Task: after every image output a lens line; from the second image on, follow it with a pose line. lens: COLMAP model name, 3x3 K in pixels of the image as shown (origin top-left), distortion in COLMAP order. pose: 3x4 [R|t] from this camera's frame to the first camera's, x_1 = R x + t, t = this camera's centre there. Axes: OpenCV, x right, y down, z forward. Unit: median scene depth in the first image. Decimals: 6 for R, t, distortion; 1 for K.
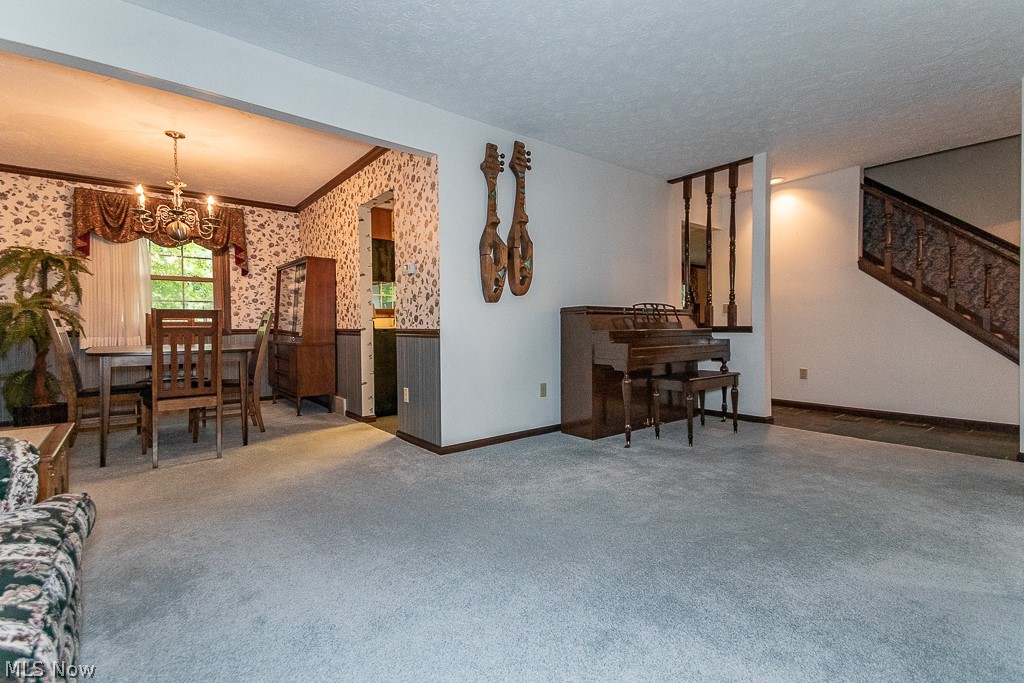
lens RADIAL K [[456.7, 0, 511.1], [0, 456.7, 333.4], [0, 0, 1]] dist [0.025752, 0.000043]
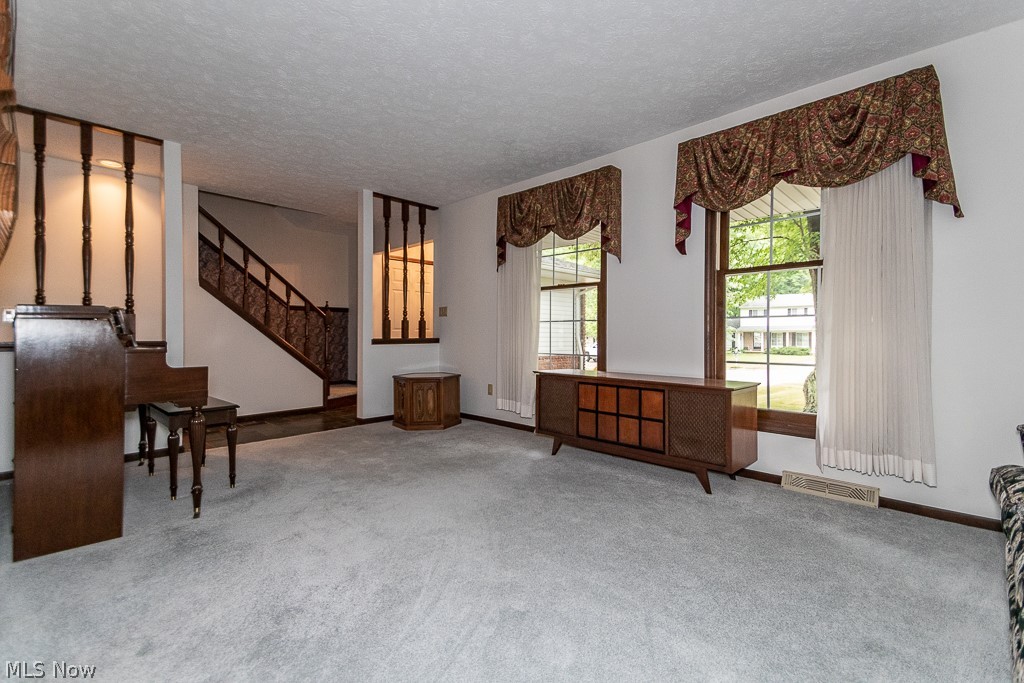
lens RADIAL K [[456.7, 0, 511.1], [0, 456.7, 333.4], [0, 0, 1]] dist [0.025752, 0.000043]
pose [[-0.100528, 0.013555, 0.994842, -0.478963], [0.025594, 0.999612, -0.011034, -0.006456], [-0.994605, 0.024353, -0.100836, 0.582096]]
